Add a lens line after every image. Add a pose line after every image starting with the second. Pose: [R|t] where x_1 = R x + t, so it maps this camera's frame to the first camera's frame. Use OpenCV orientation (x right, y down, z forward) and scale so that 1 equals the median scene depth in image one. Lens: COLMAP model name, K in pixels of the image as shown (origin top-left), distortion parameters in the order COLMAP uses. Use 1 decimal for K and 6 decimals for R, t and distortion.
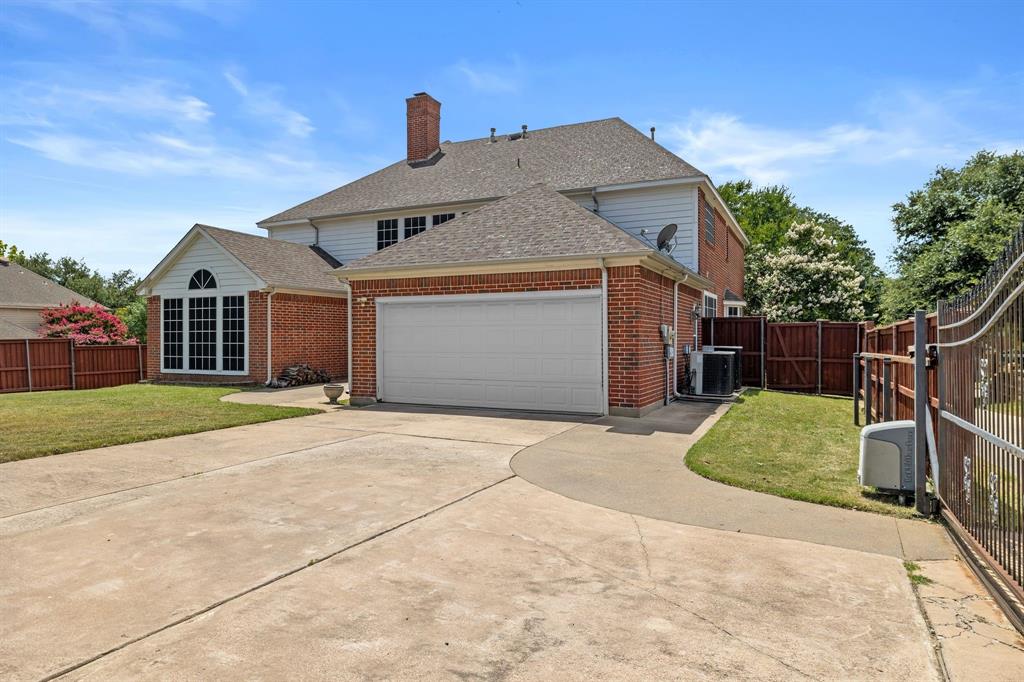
lens RADIAL K [[623.2, 0, 502.1], [0, 623.2, 342.4], [0, 0, 1]] dist [-0.021246, 0.000257]
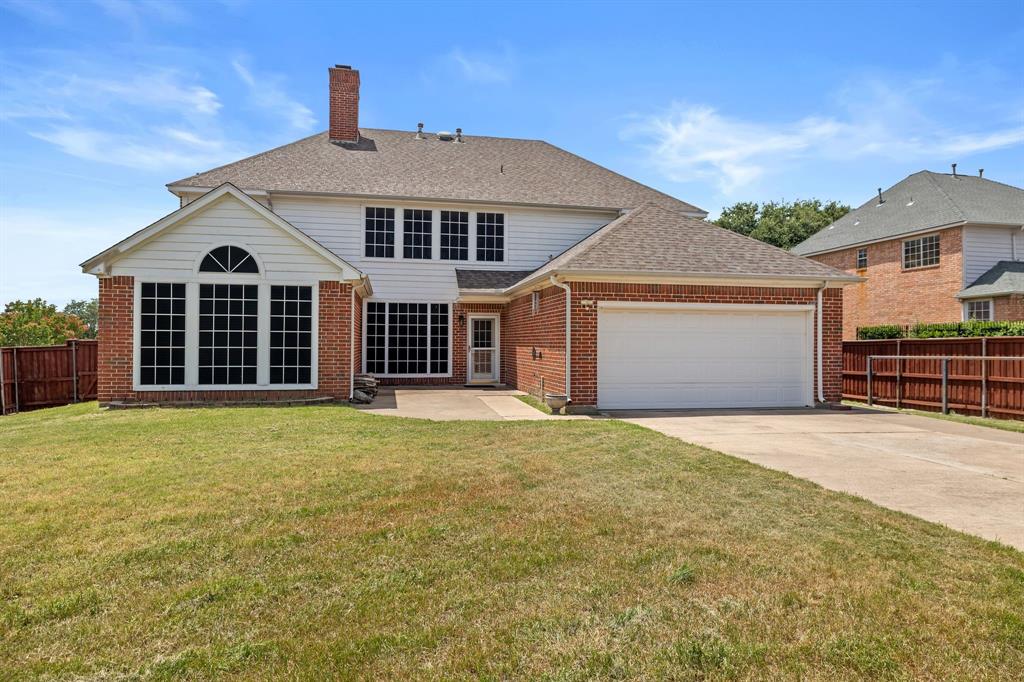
lens RADIAL K [[623.2, 0, 503.5], [0, 623.2, 338.2], [0, 0, 1]] dist [-0.021246, 0.000257]
pose [[0.812027, 0.015561, 0.583413, -0.650279], [-0.003832, 0.999765, -0.021333, 0.004747], [-0.583608, 0.015087, 0.811895, 0.226827]]
